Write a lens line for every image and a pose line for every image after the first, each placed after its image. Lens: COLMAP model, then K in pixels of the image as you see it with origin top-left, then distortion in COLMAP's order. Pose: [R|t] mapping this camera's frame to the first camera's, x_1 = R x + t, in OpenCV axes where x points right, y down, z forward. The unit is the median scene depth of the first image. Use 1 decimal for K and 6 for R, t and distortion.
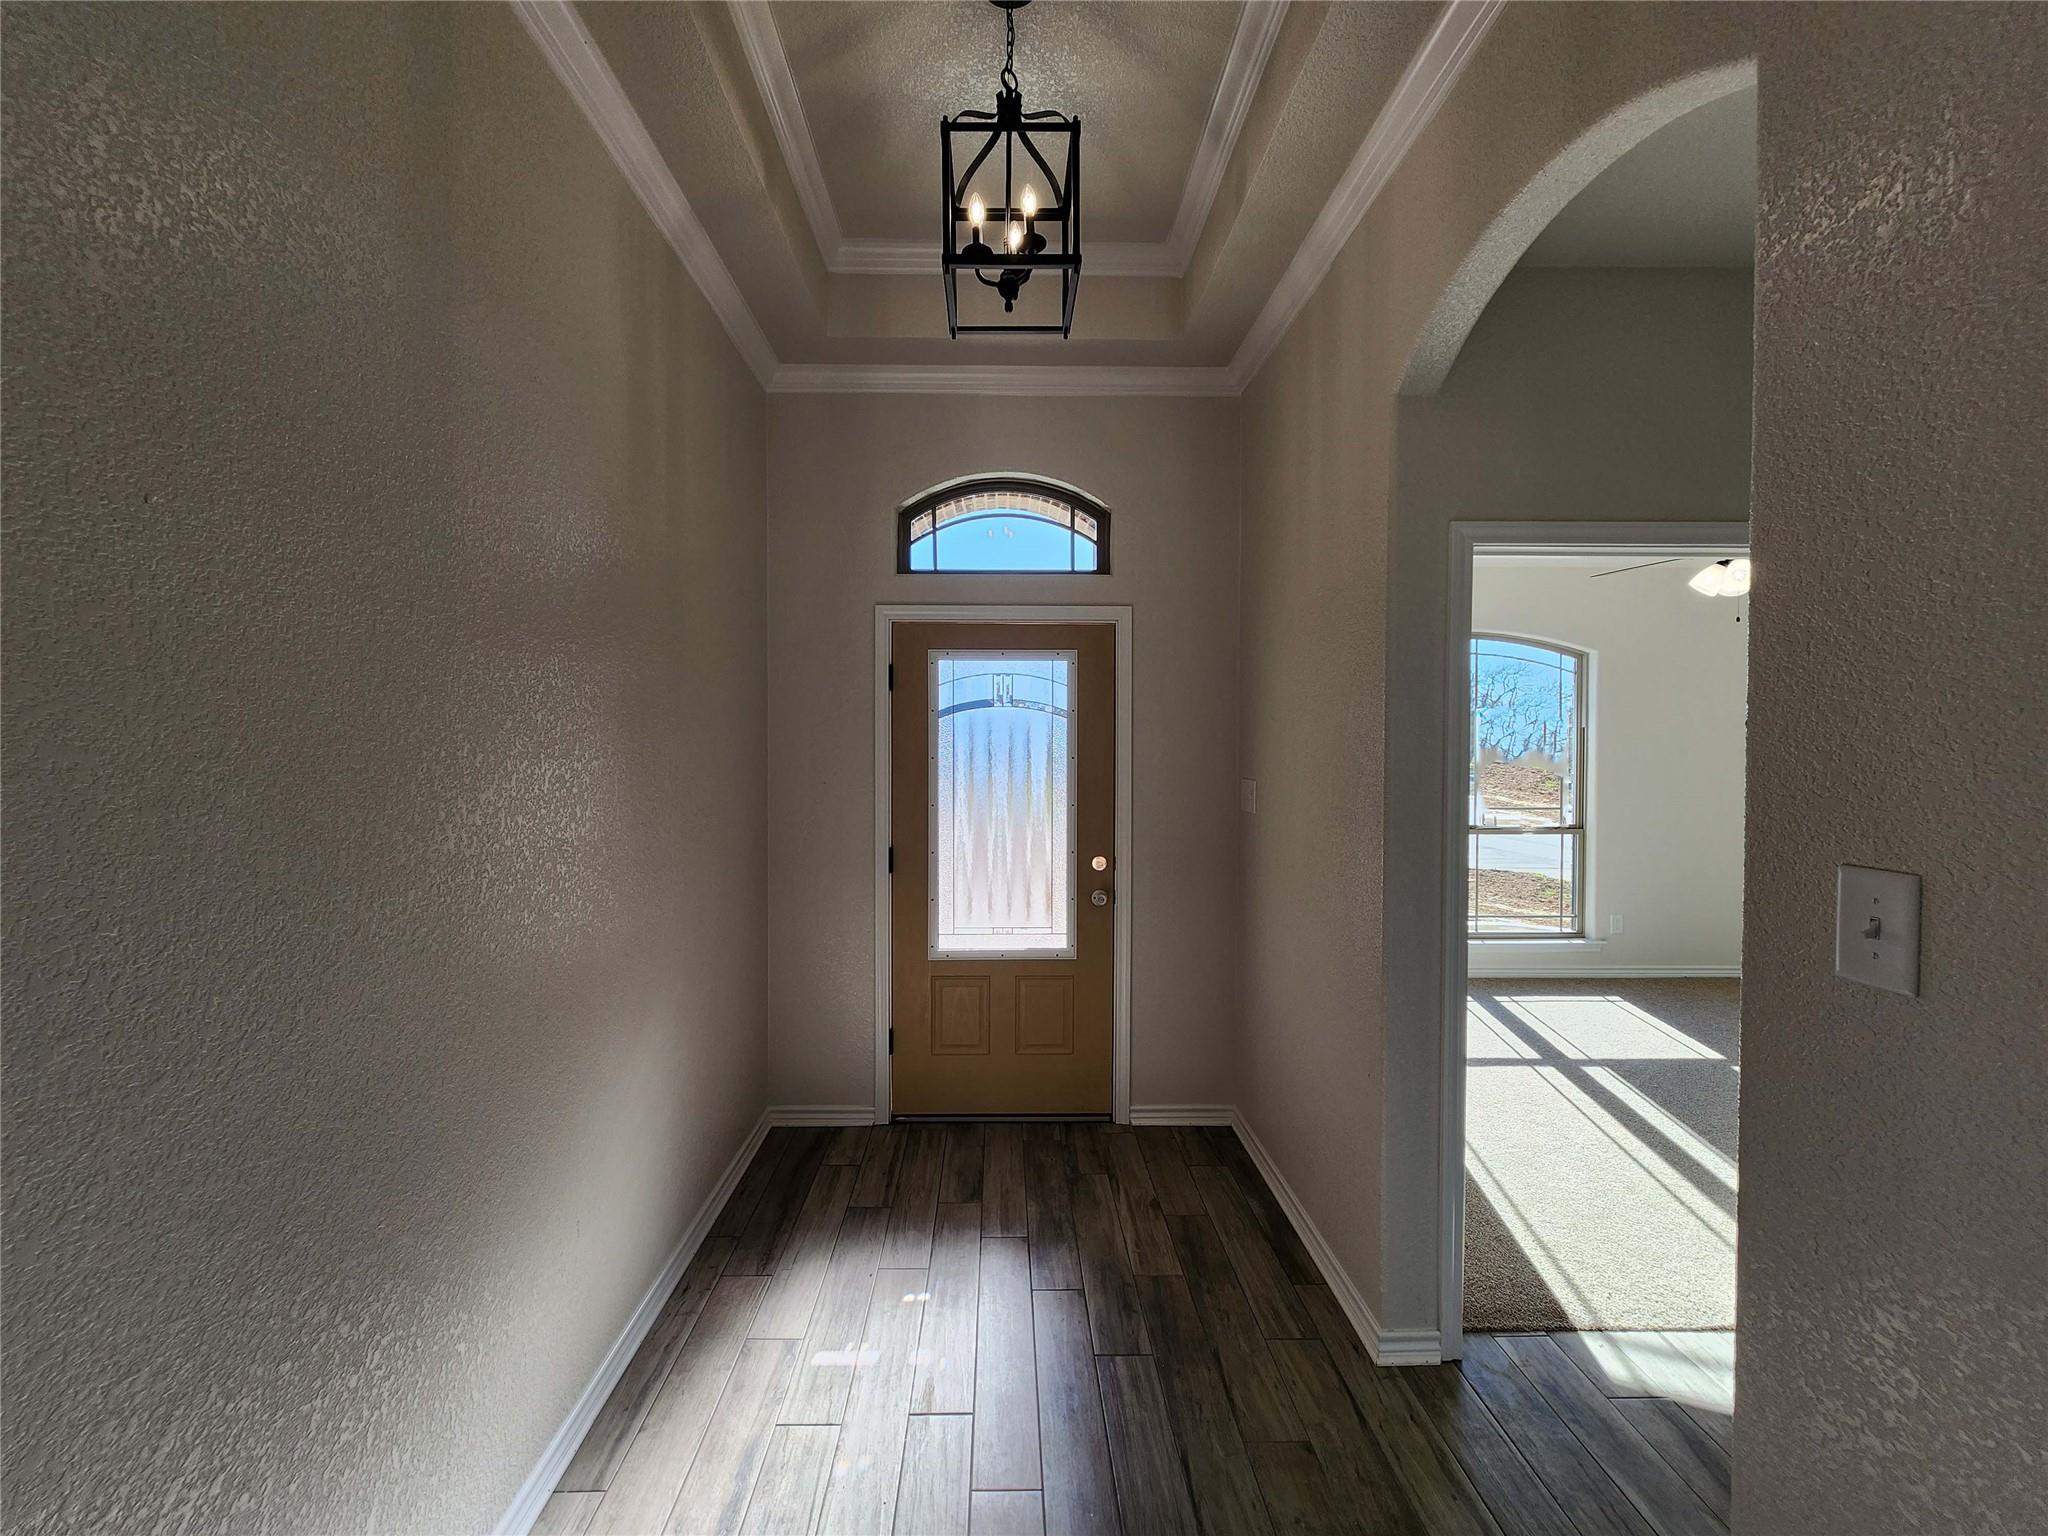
lens RADIAL K [[838.0, 0, 1011.6], [0, 838.0, 757.4], [0, 0, 1]] dist [0.002502, 0.000002]
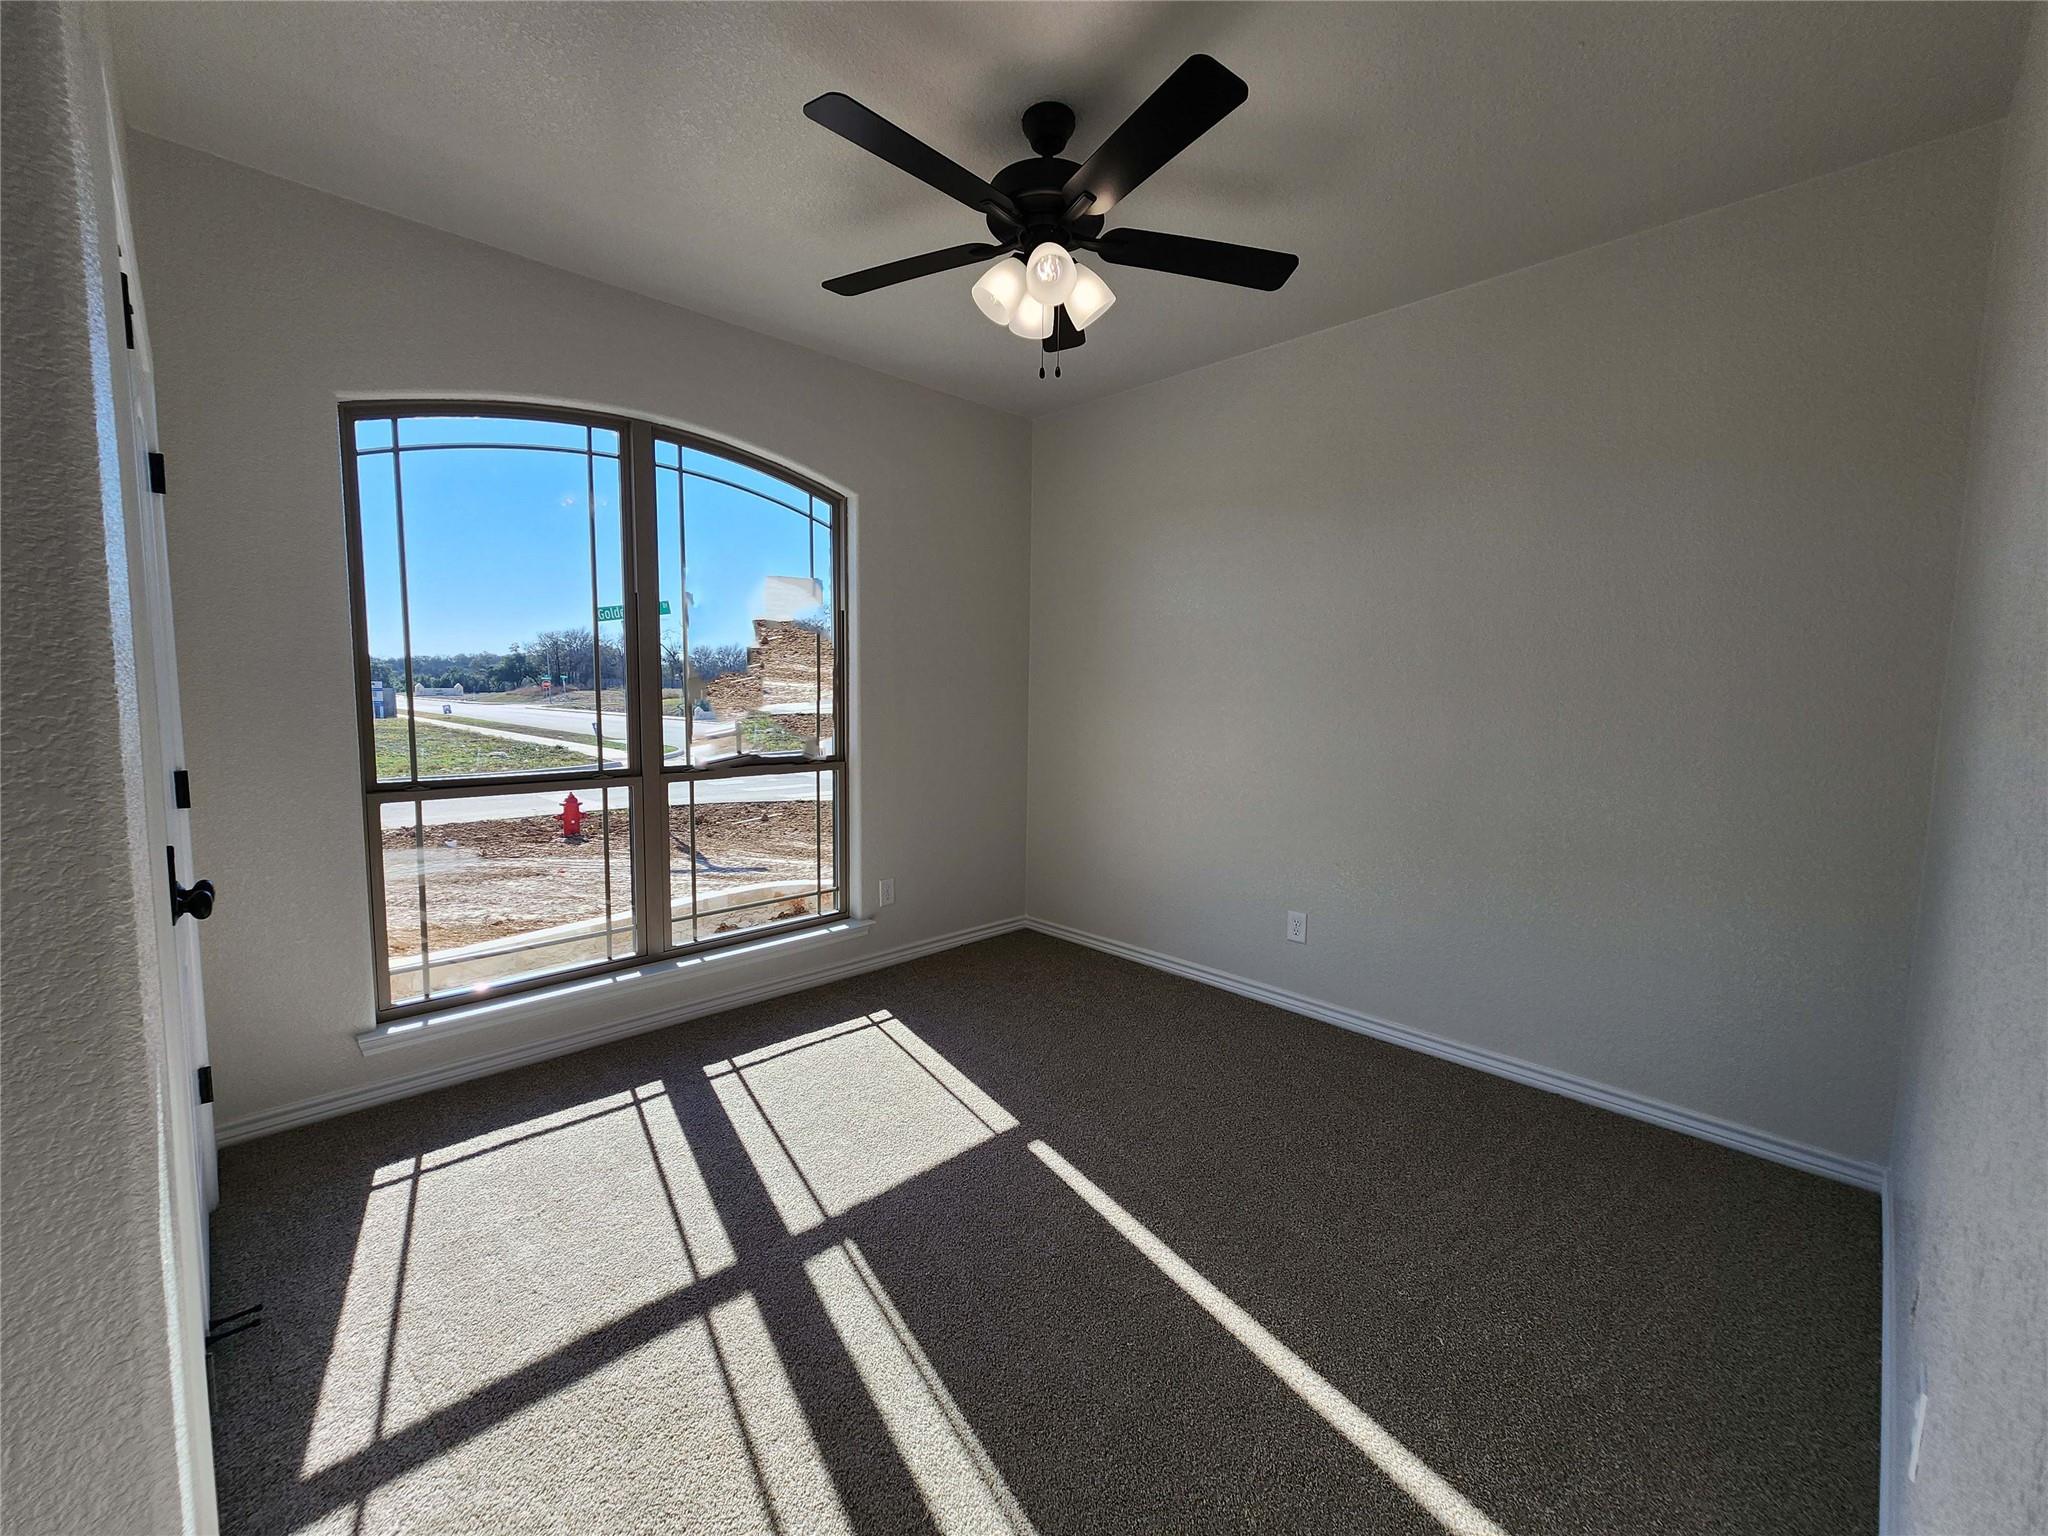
lens RADIAL K [[838.0, 0, 1004.6], [0, 838.0, 777.0], [0, 0, 1]] dist [0.002502, 0.000002]
pose [[0.739442, -0.068020, 0.669775, 0.360635], [-0.000513, 0.994825, 0.101598, 0.032333], [-0.673220, -0.075470, 0.735581, 0.462775]]
